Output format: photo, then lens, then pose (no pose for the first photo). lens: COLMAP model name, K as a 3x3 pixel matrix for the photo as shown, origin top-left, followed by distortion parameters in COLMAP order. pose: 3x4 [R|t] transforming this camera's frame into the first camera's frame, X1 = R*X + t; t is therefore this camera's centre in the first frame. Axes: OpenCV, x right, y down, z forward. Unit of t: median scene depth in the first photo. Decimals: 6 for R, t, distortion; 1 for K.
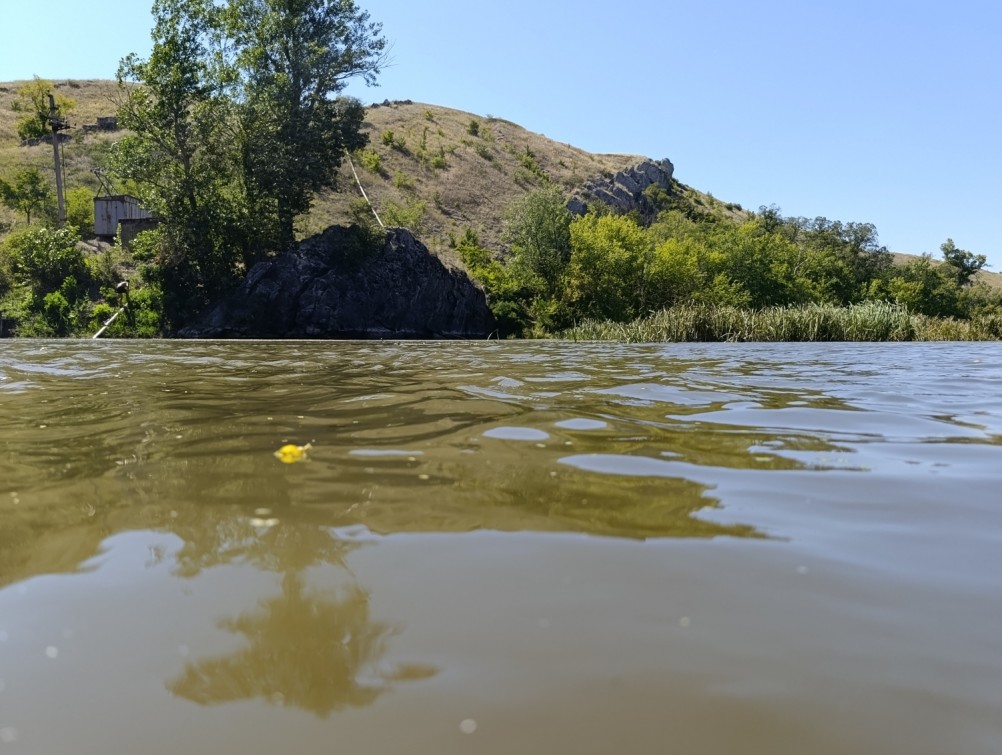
lens RADIAL K [[692.6, 0, 501.0], [0, 692.6, 377.5], [0, 0, 1]] dist [0.091731, -0.125548]
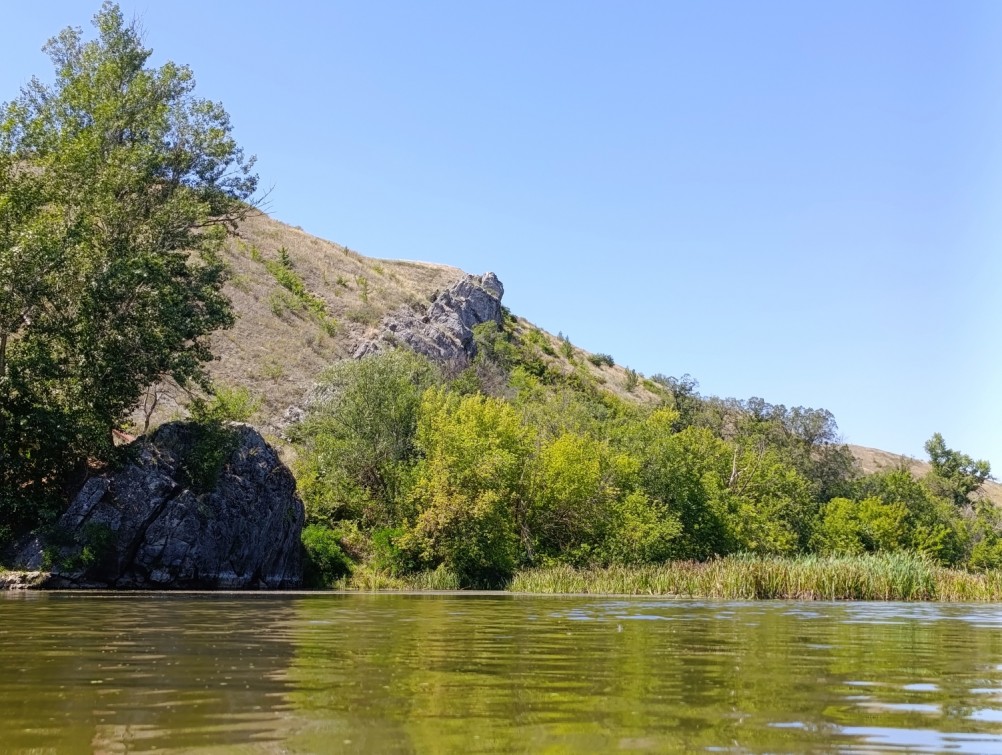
lens RADIAL K [[1365.6, 0, 508.7], [0, 1365.6, 383.0], [0, 0, 1]] dist [0.073120, 0.046319]
pose [[0.965276, 0.048667, 0.256658, -0.078175], [0.004139, 0.979521, -0.201301, 0.005400], [-0.261198, 0.195374, 0.945307, -0.111148]]
